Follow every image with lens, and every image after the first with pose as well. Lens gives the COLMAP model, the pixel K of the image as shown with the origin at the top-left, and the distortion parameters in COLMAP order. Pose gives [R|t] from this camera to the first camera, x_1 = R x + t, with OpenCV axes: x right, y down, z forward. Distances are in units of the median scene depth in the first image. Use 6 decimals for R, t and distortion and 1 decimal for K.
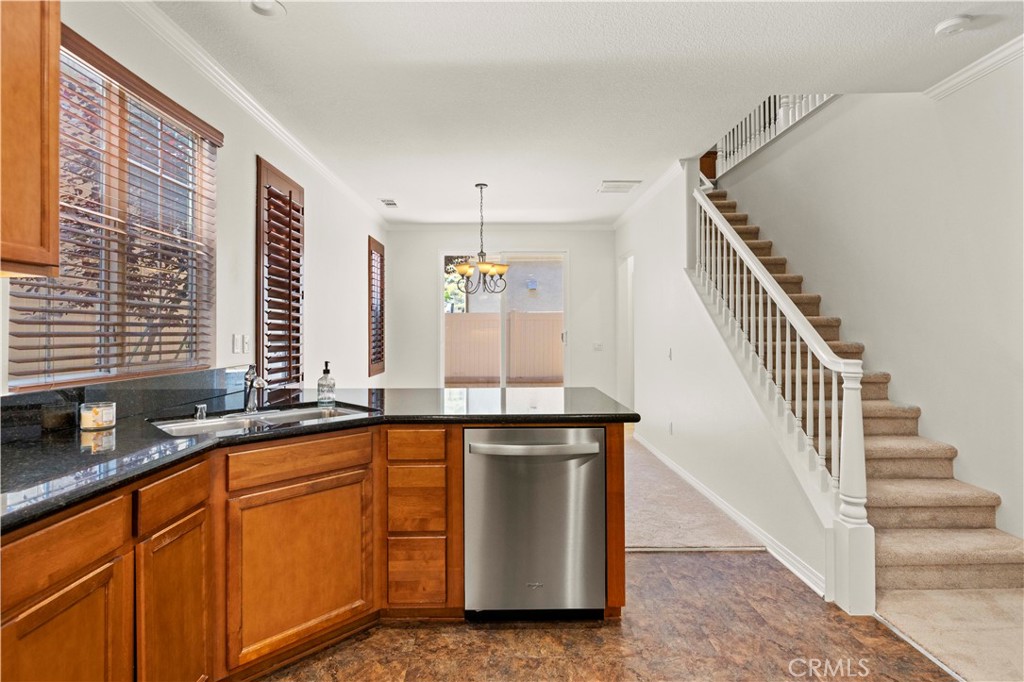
lens RADIAL K [[510.4, 0, 508.5], [0, 510.4, 325.3], [0, 0, 1]] dist [-0.001569, 0.001198]
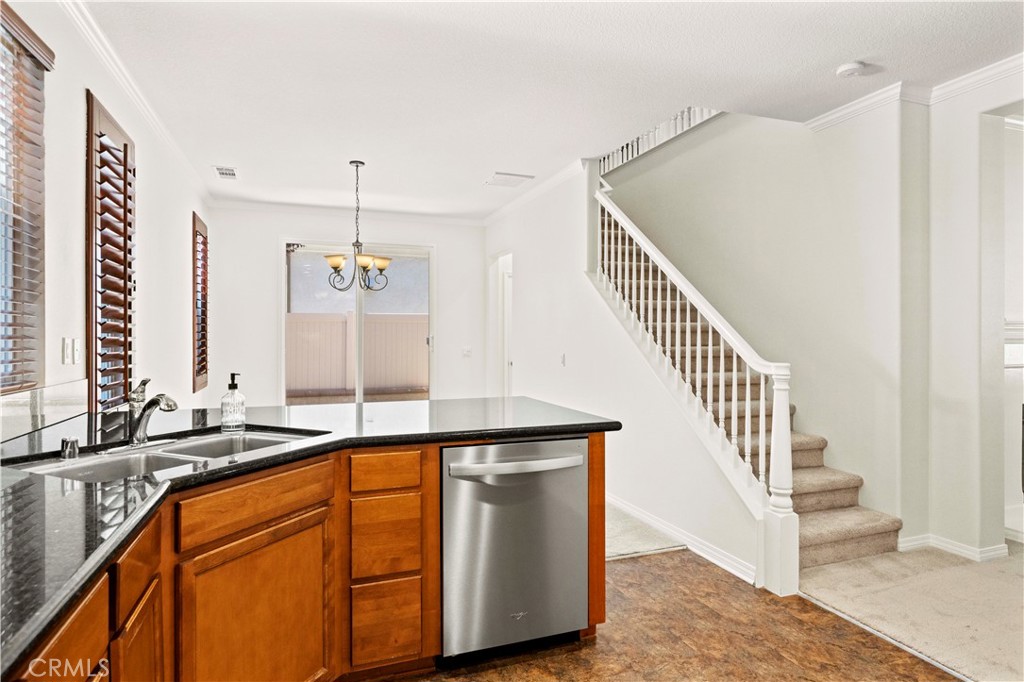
lens RADIAL K [[566.1, 0, 508.9], [0, 566.1, 335.6], [0, 0, 1]] dist [0.002041, 0.000649]
pose [[0.941839, 0.004363, 0.336037, -0.296694], [-0.008061, 0.999921, 0.009611, 0.002305], [-0.335969, -0.011761, 0.941800, 0.062005]]
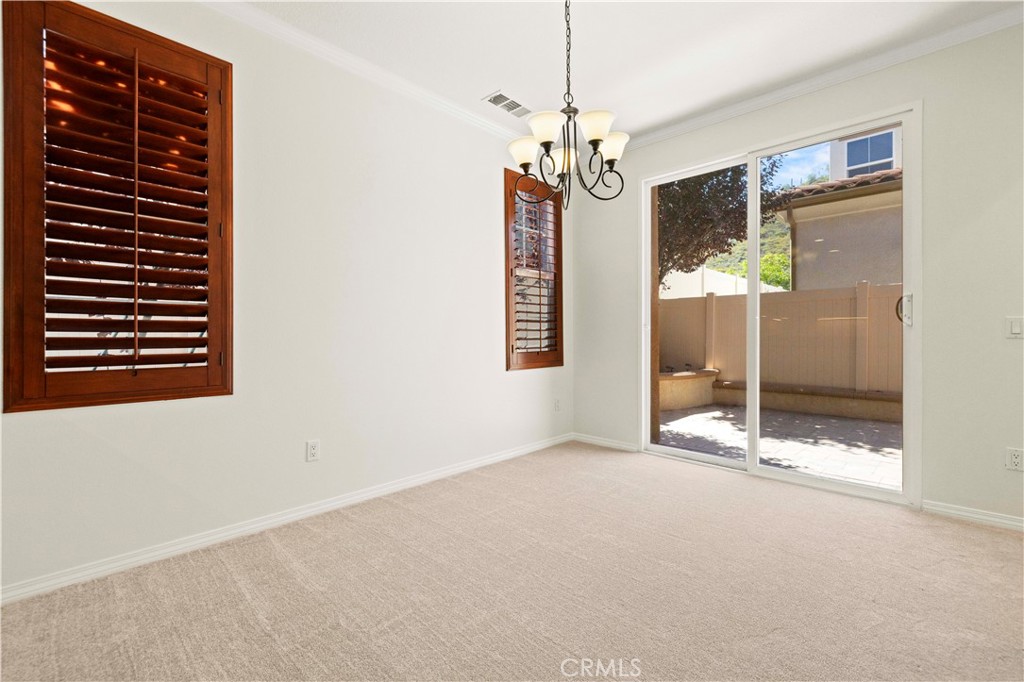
lens RADIAL K [[438.3, 0, 505.9], [0, 438.3, 336.0], [0, 0, 1]] dist [0.003990, -0.000274]
pose [[0.704884, 0.000930, -0.709322, 0.423000], [0.010677, 0.999872, 0.011921, 0.121991], [0.709243, -0.015977, 0.704783, 1.559777]]
